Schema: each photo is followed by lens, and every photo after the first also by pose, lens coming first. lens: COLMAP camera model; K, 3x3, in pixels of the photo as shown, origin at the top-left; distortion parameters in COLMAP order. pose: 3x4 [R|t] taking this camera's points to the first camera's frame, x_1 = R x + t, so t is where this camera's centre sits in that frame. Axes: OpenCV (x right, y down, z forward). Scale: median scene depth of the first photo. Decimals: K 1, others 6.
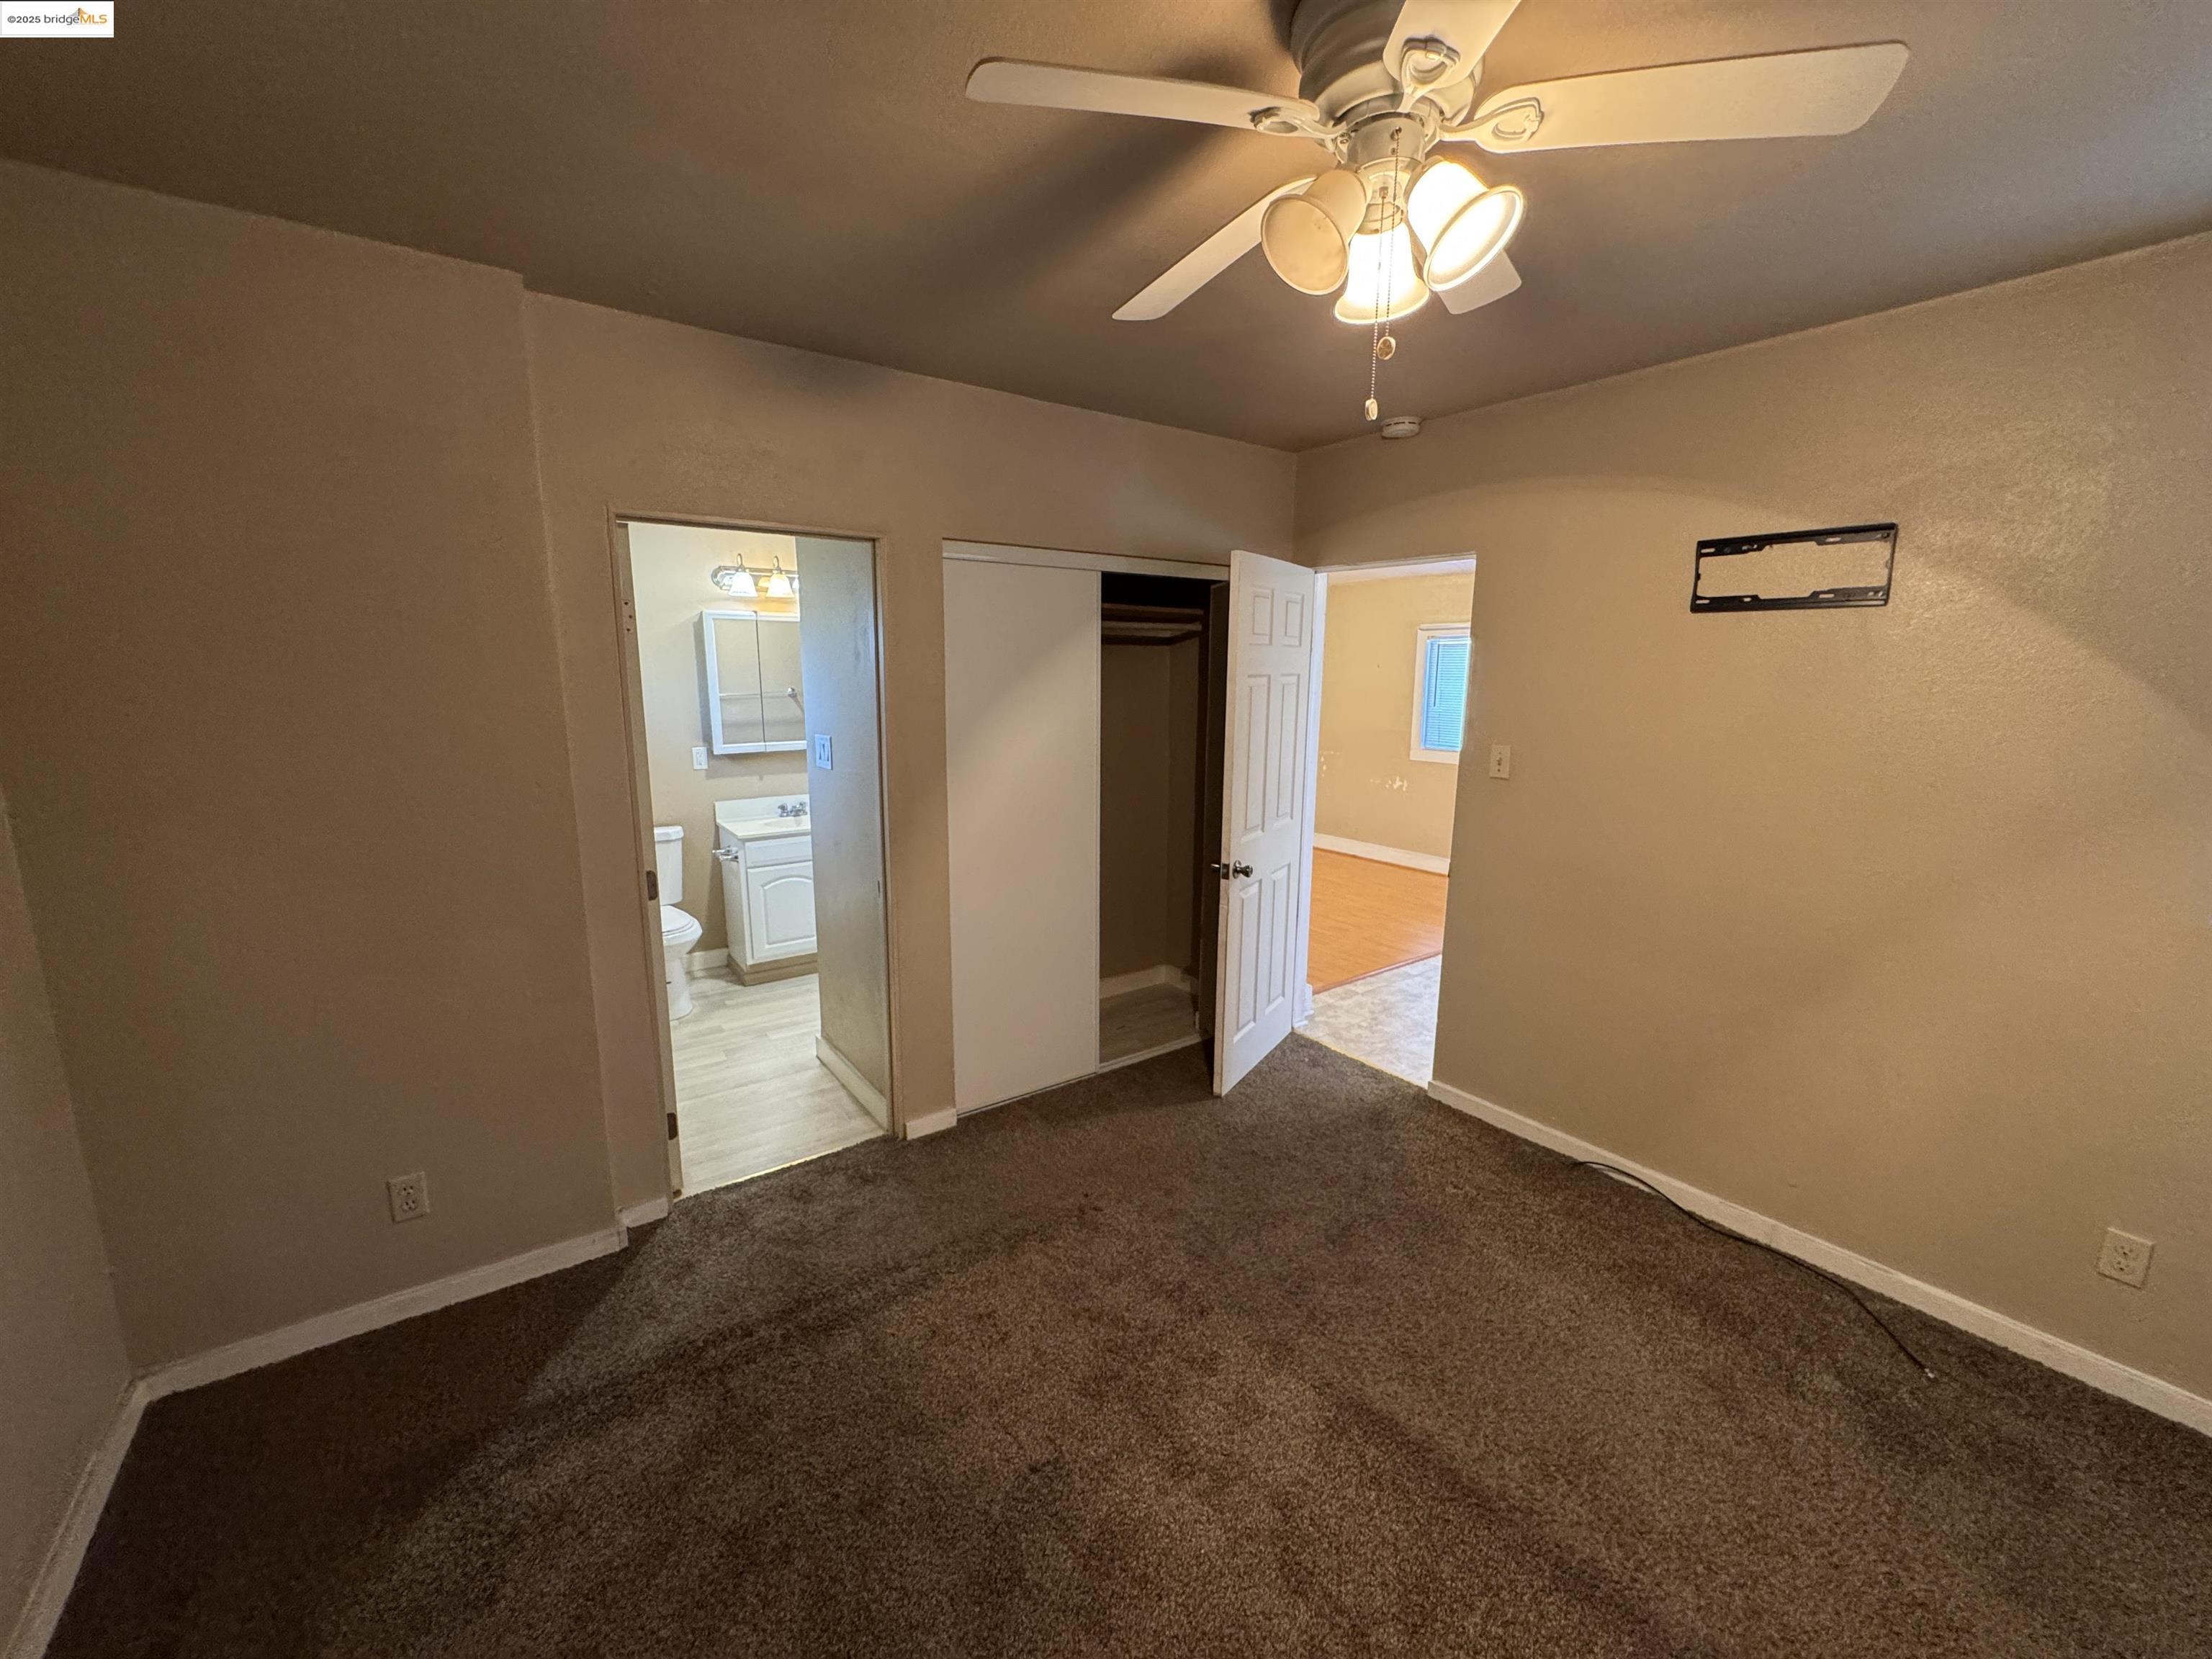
lens RADIAL K [[891.3, 0, 1096.1], [0, 891.3, 829.4], [0, 0, 1]] dist [-0.002083, -0.000076]
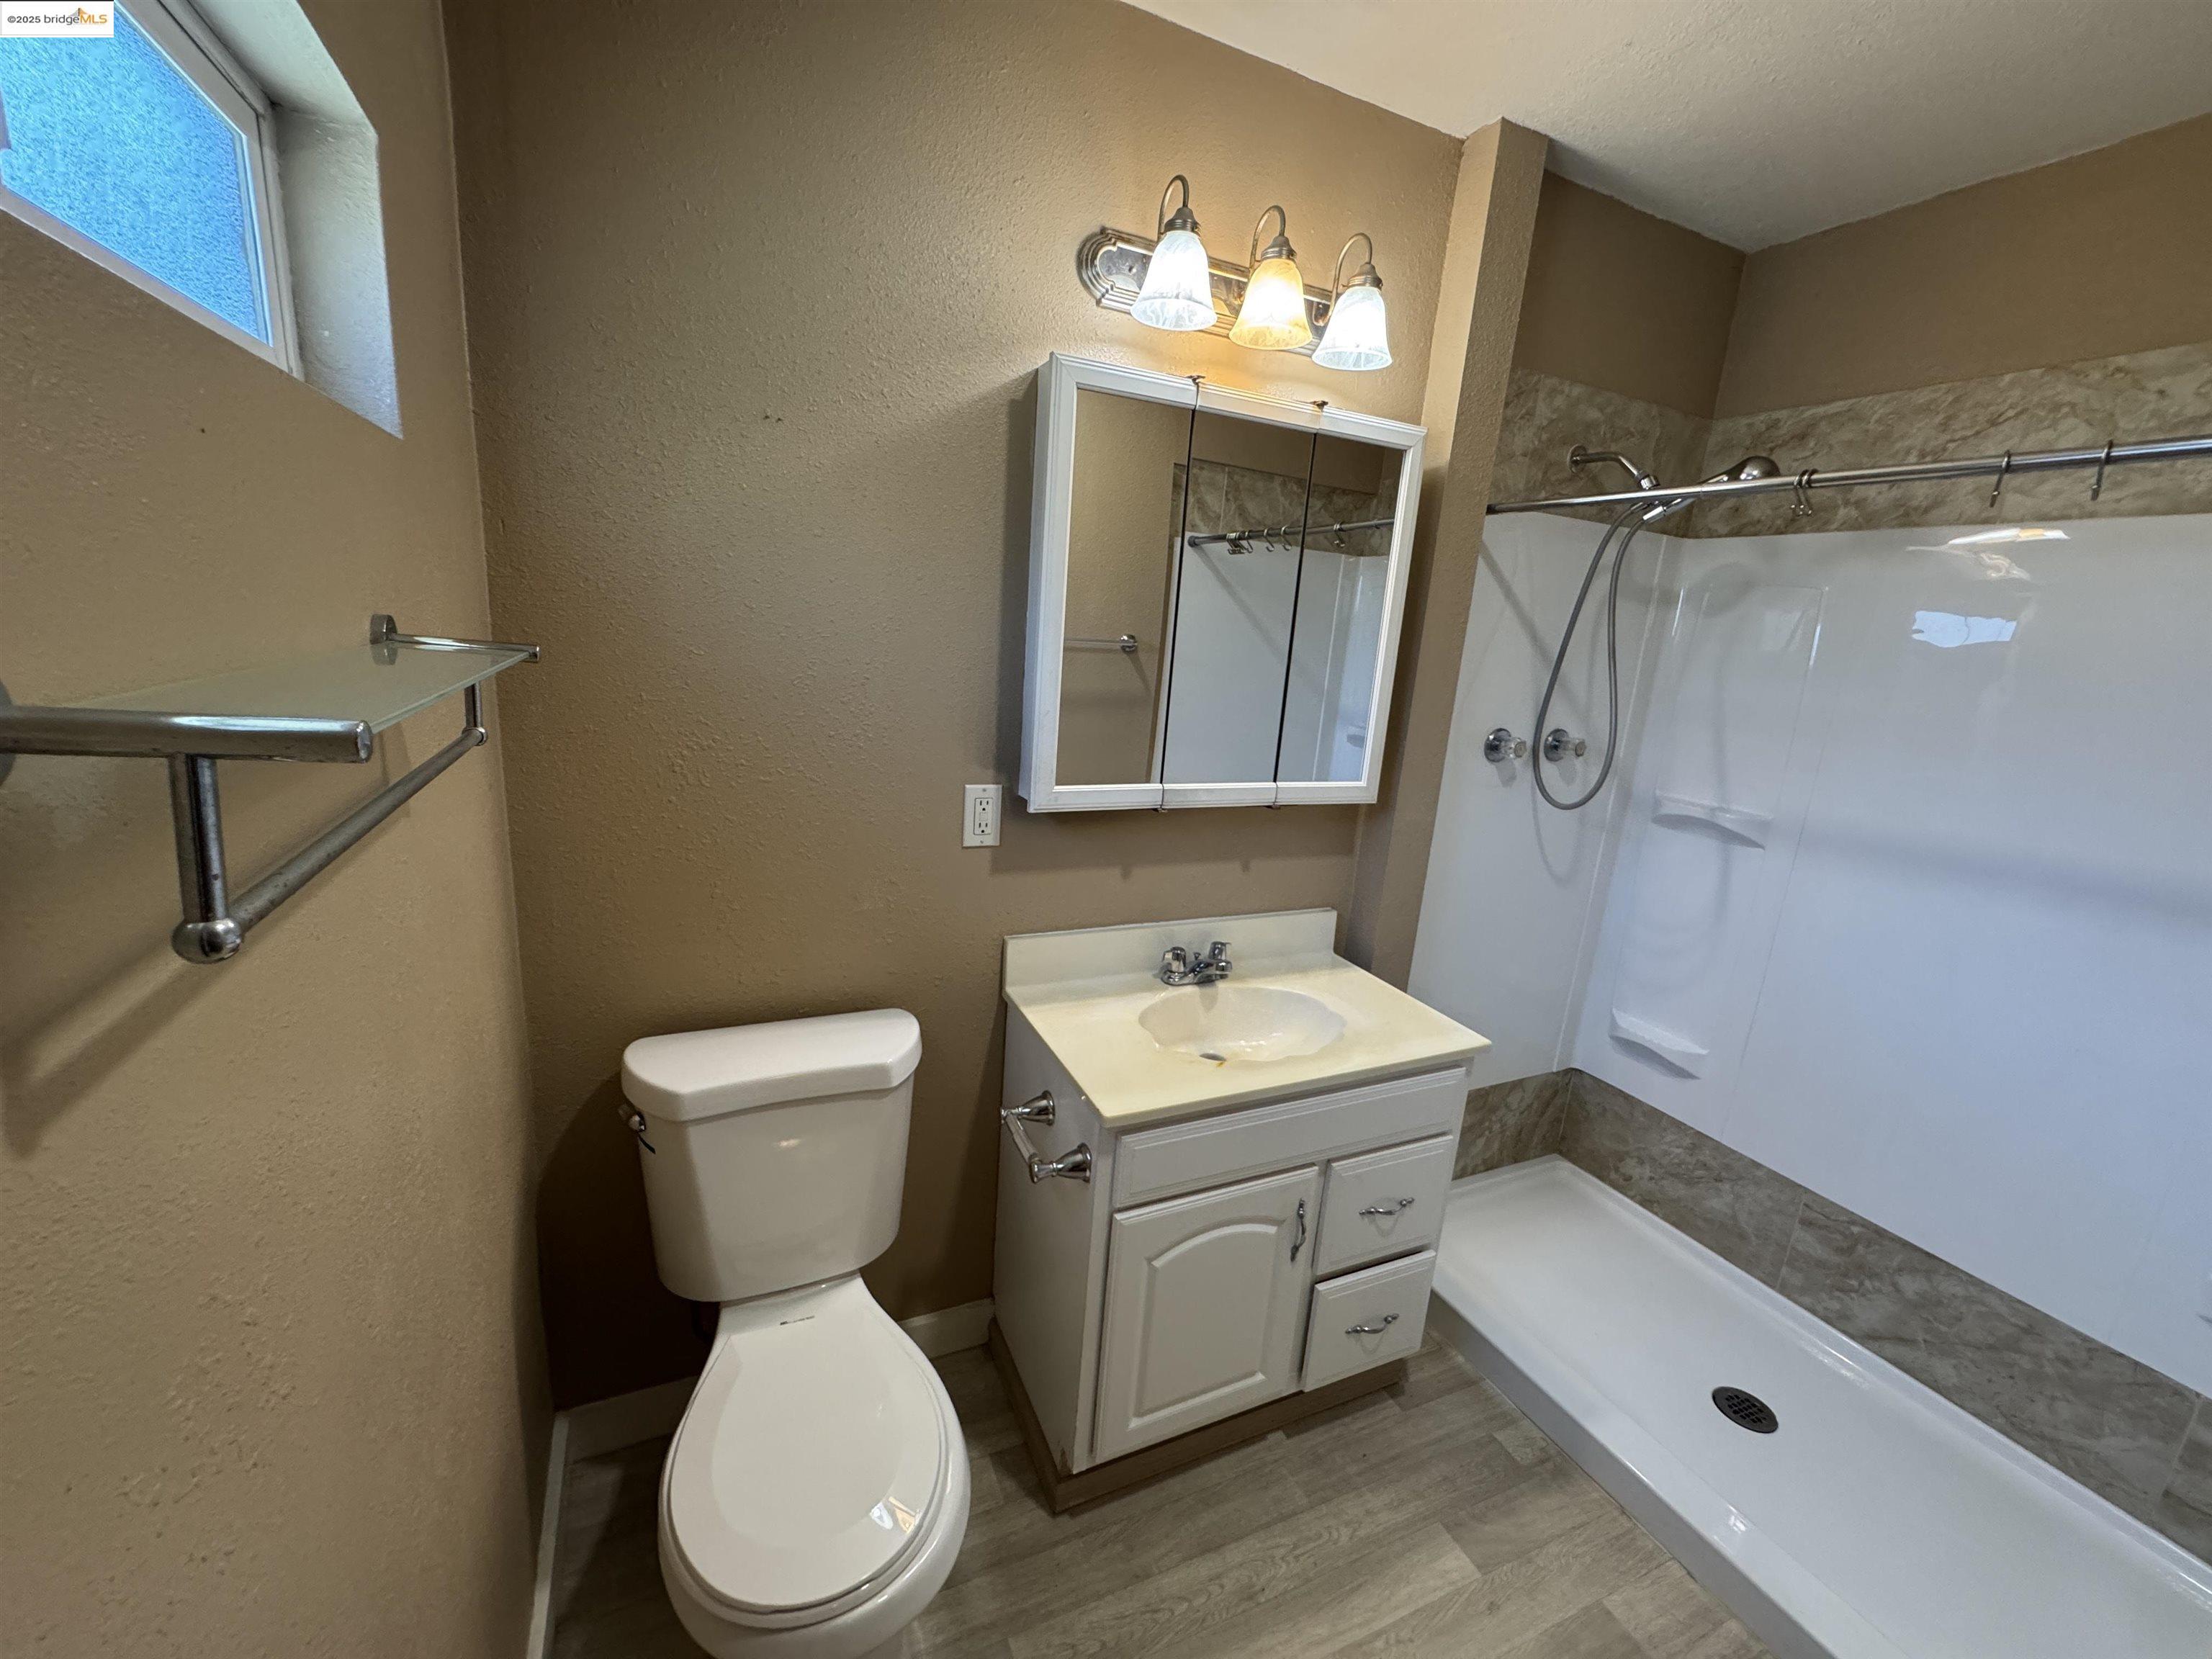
lens RADIAL K [[891.3, 0, 1108.4], [0, 891.3, 825.8], [0, 0, 1]] dist [-0.002083, -0.000076]
pose [[0.982565, 0.102829, -0.154894, -0.345054], [-0.097949, 0.994433, 0.038835, -0.094427], [0.158025, -0.022986, 0.987168, 0.672743]]
